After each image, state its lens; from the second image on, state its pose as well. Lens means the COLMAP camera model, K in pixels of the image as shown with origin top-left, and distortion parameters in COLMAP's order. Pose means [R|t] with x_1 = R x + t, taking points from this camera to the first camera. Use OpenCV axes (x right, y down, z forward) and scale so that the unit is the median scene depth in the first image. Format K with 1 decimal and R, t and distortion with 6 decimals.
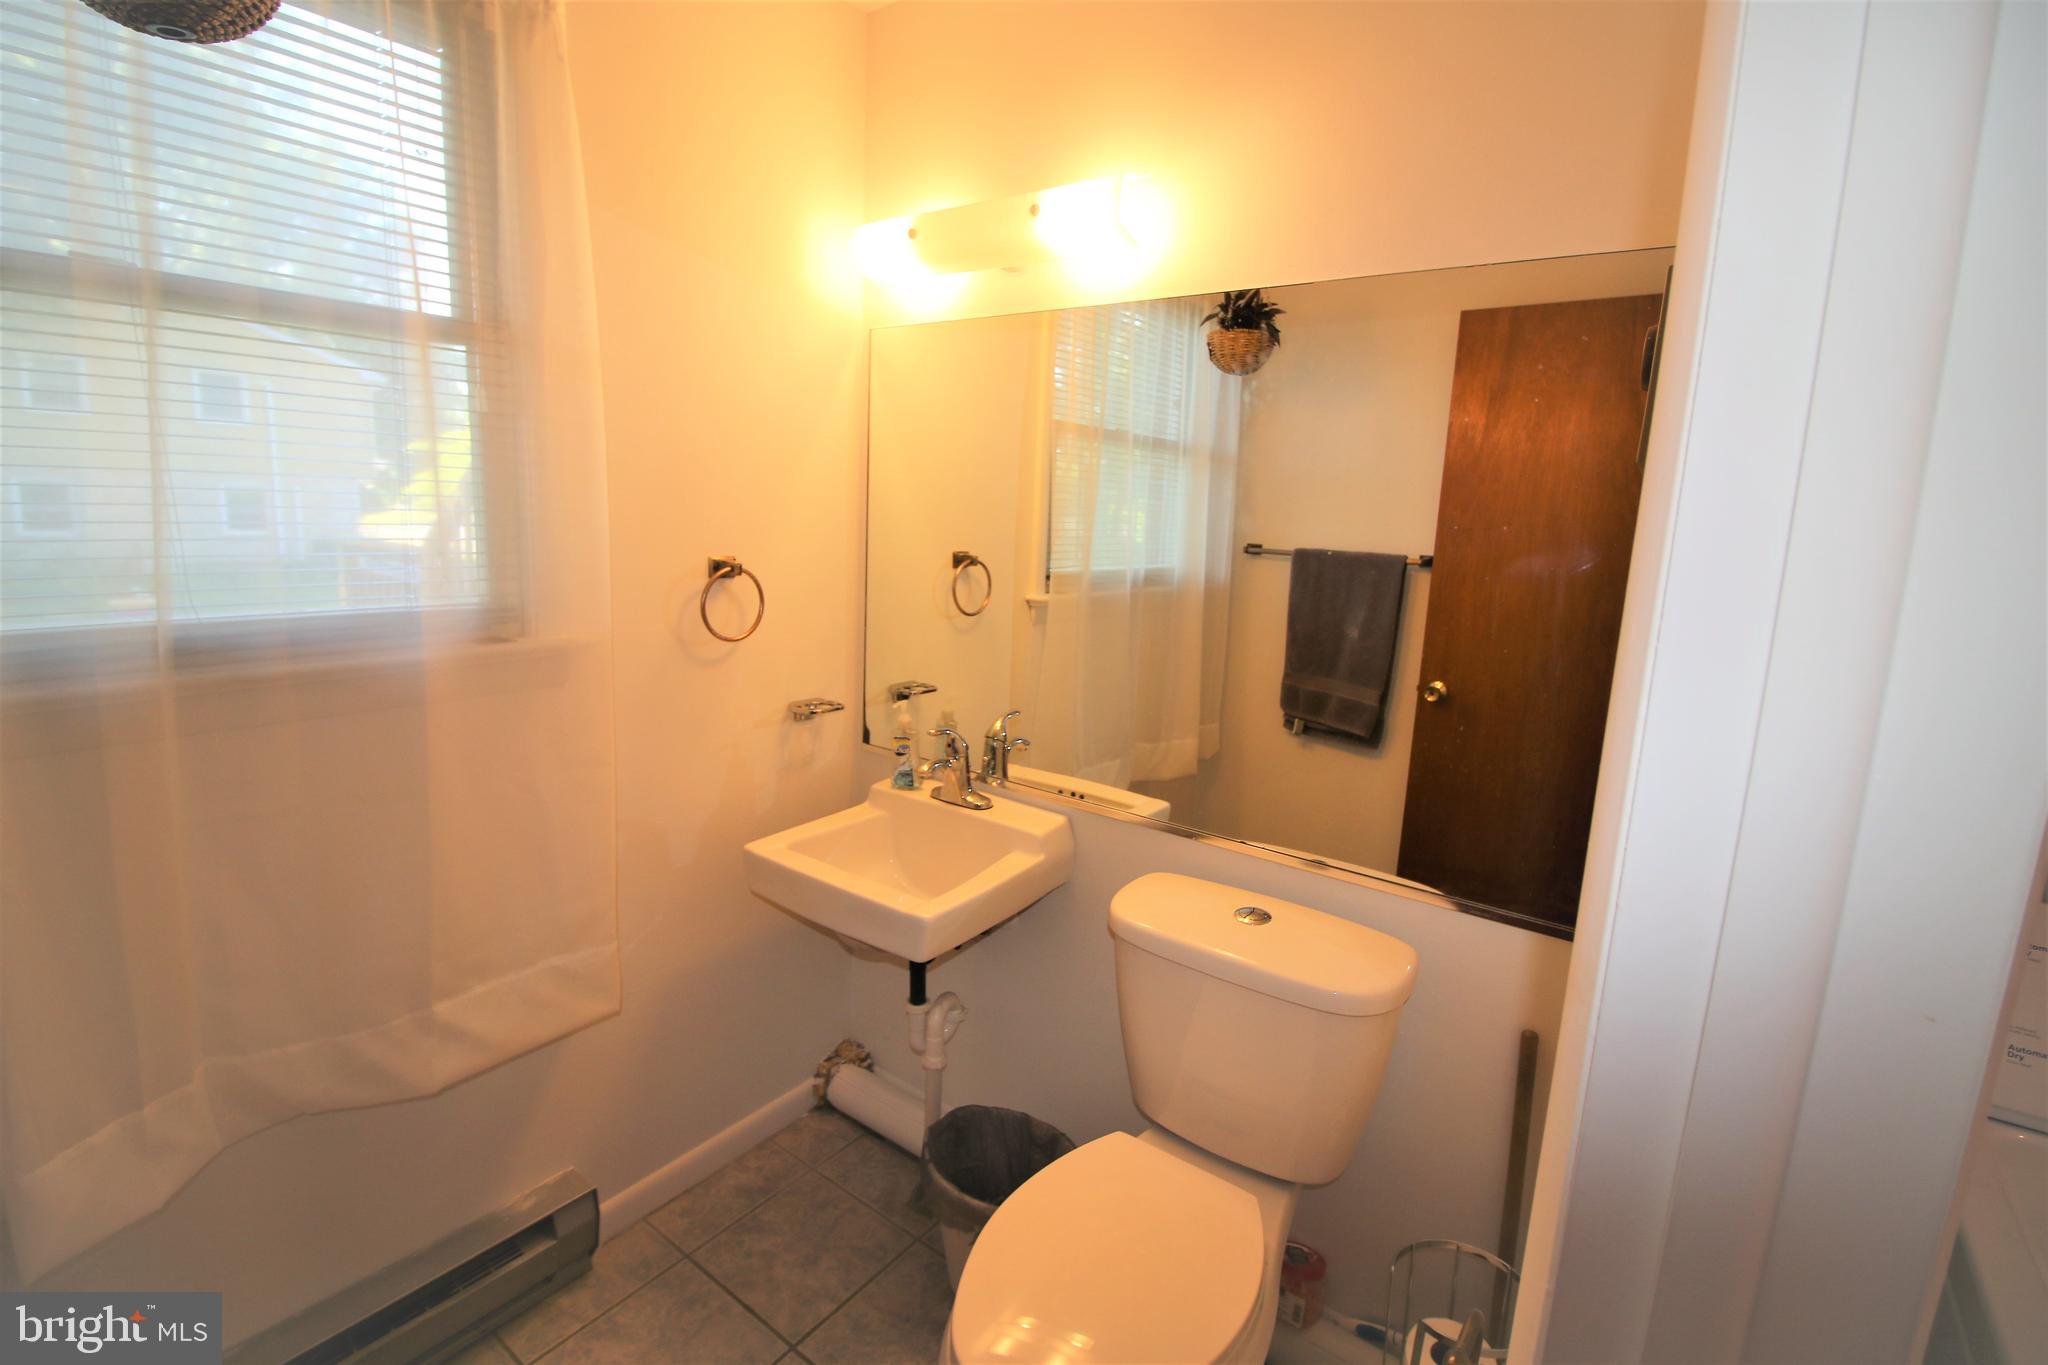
lens RADIAL K [[941.2, 0, 1021.8], [0, 941.2, 660.0], [0, 0, 1]] dist [0.001261, -0.016794]
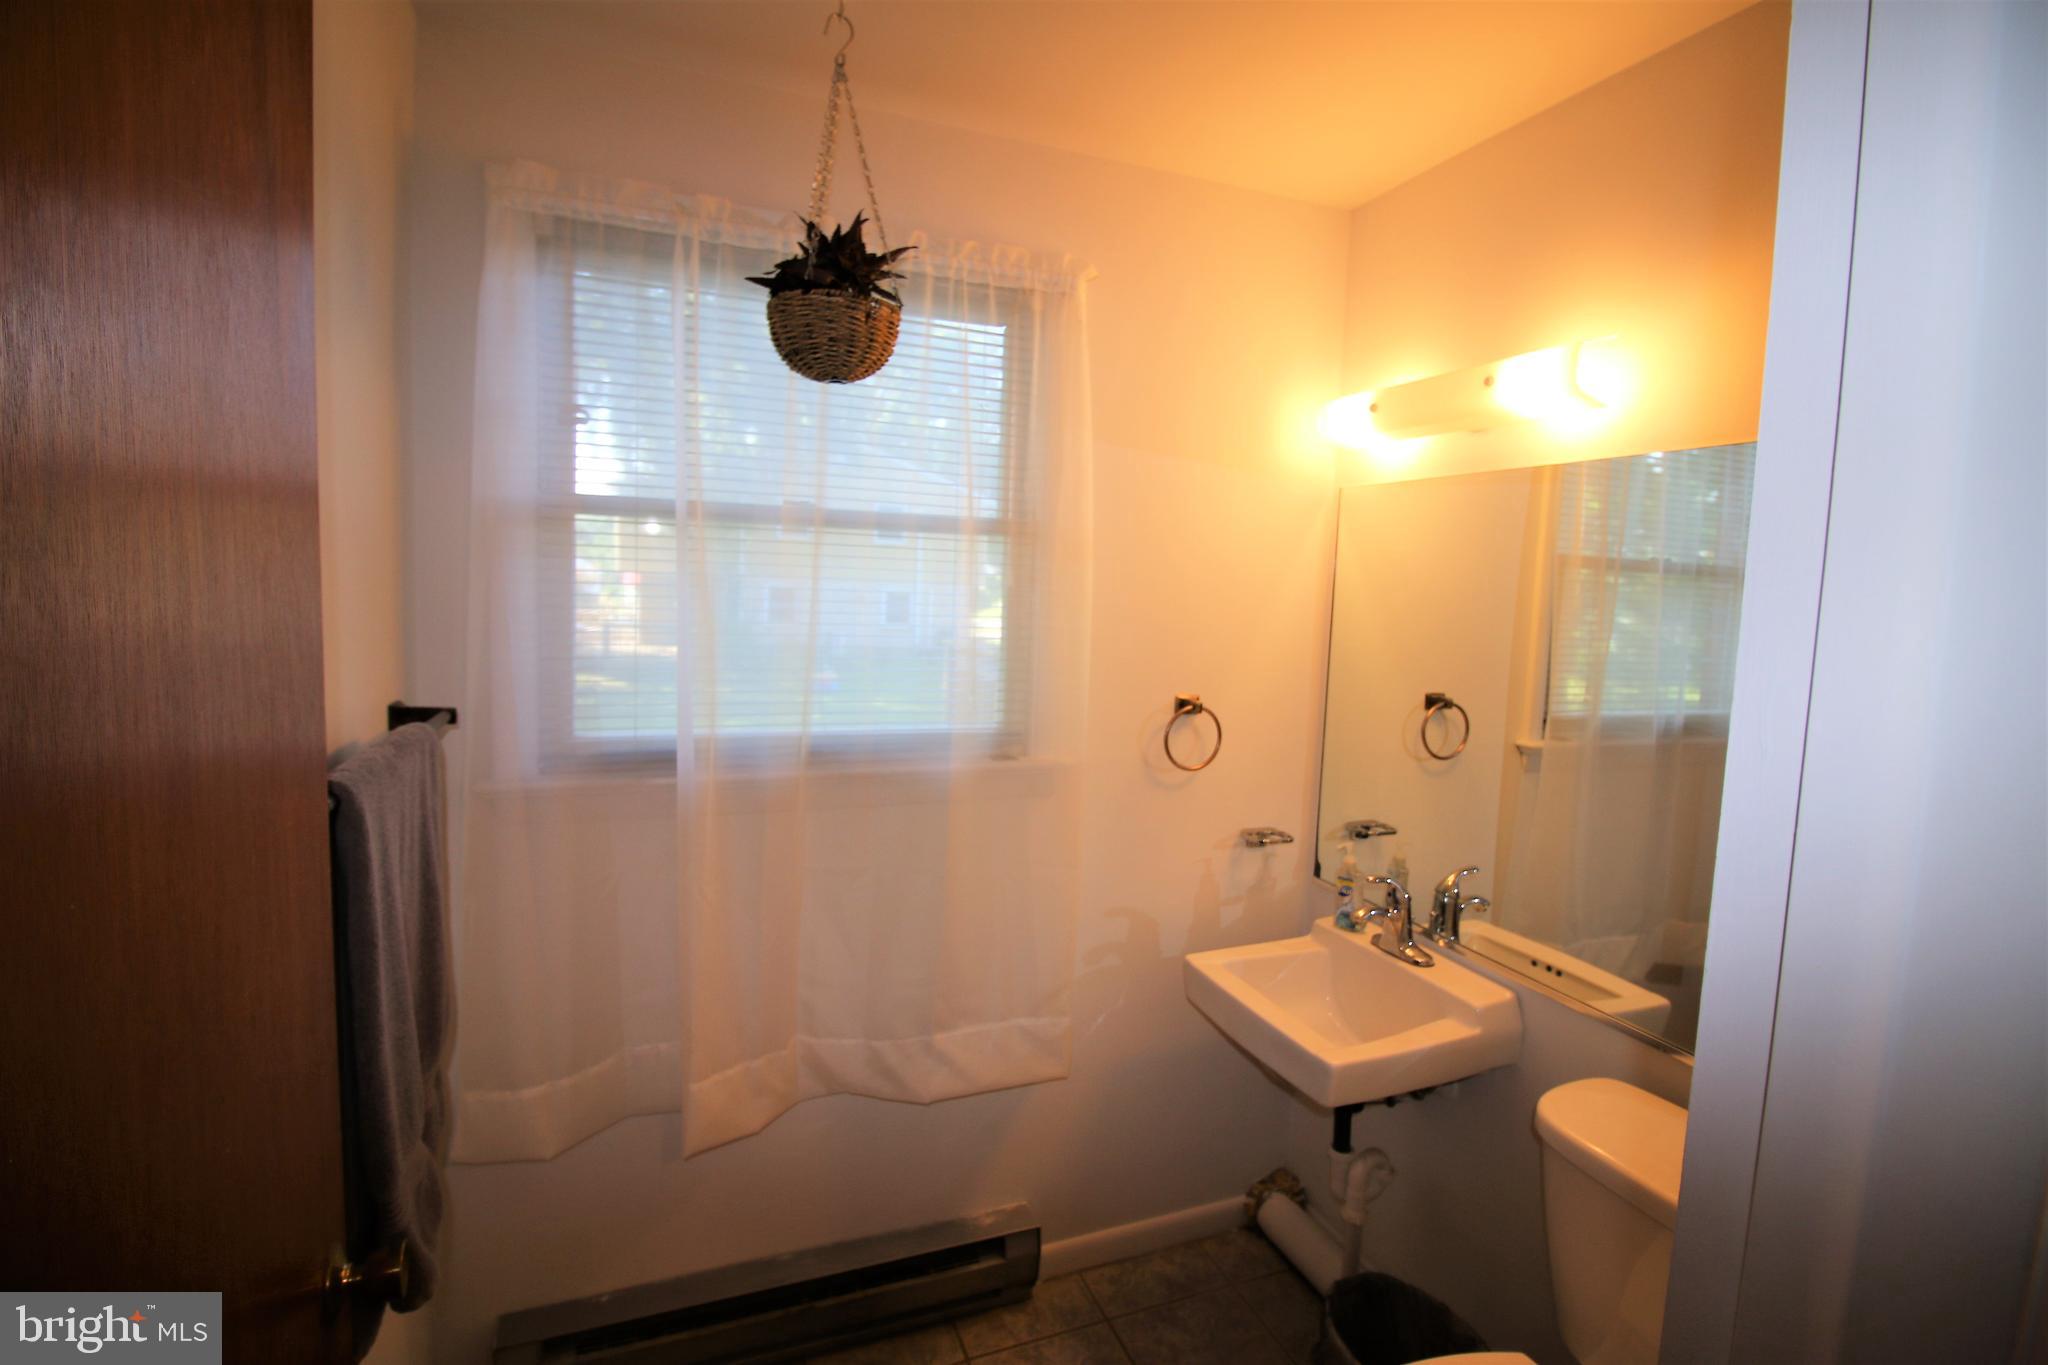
lens RADIAL K [[941.2, 0, 1021.8], [0, 941.2, 660.0], [0, 0, 1]] dist [0.001261, -0.016794]
pose [[0.847202, 0.035988, -0.530051, 0.111232], [-0.090452, 0.992907, -0.077160, -0.043503], [0.523514, 0.113315, 0.844448, -0.076089]]
